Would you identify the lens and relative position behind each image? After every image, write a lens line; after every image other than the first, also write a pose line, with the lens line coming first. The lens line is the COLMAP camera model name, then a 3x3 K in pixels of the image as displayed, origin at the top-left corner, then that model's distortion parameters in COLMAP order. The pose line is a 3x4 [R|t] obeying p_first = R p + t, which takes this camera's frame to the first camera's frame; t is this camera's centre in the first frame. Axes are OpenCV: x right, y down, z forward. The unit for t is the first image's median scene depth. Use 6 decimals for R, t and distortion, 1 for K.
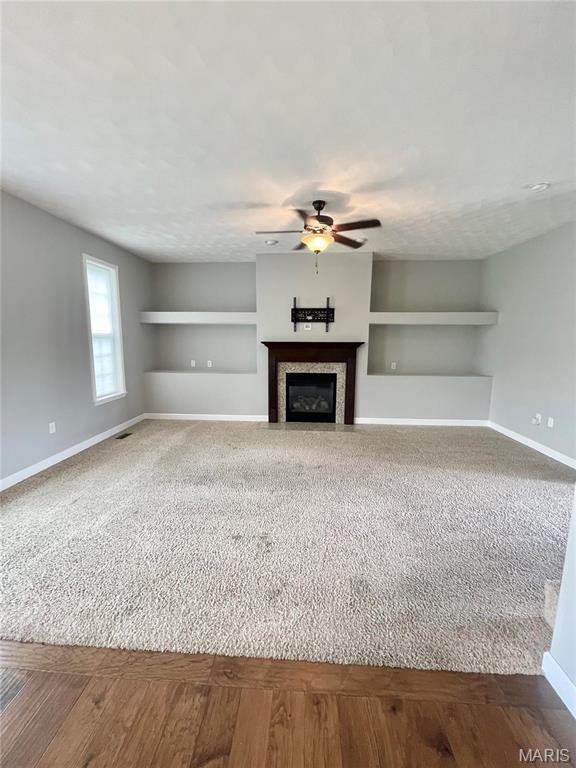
lens RADIAL K [[309.4, 0, 287.3], [0, 309.4, 383.9], [0, 0, 1]] dist [-0.005969, 0.001284]
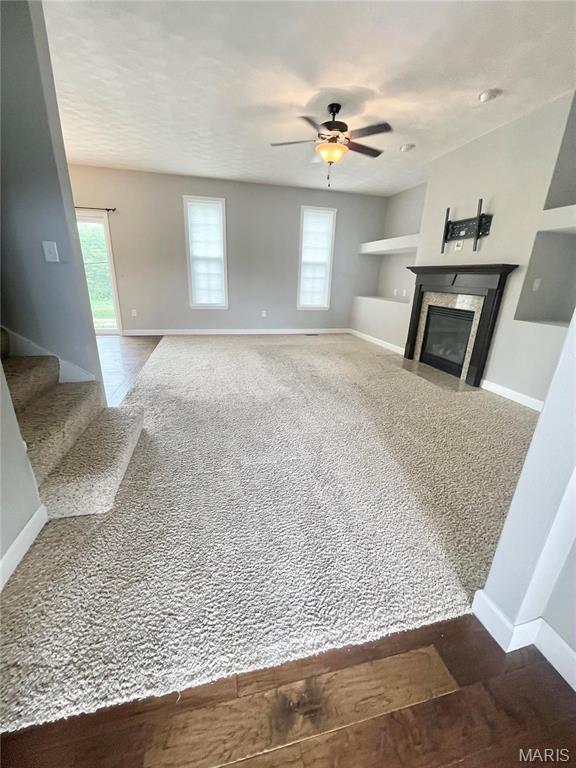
lens RADIAL K [[309.4, 0, 285.3], [0, 309.4, 382.0], [0, 0, 1]] dist [-0.005969, 0.001284]
pose [[0.294134, 0.311953, -0.903422, 0.743514], [-0.169521, 0.947276, 0.271903, 0.001583], [0.940610, 0.073173, 0.331508, 0.359947]]
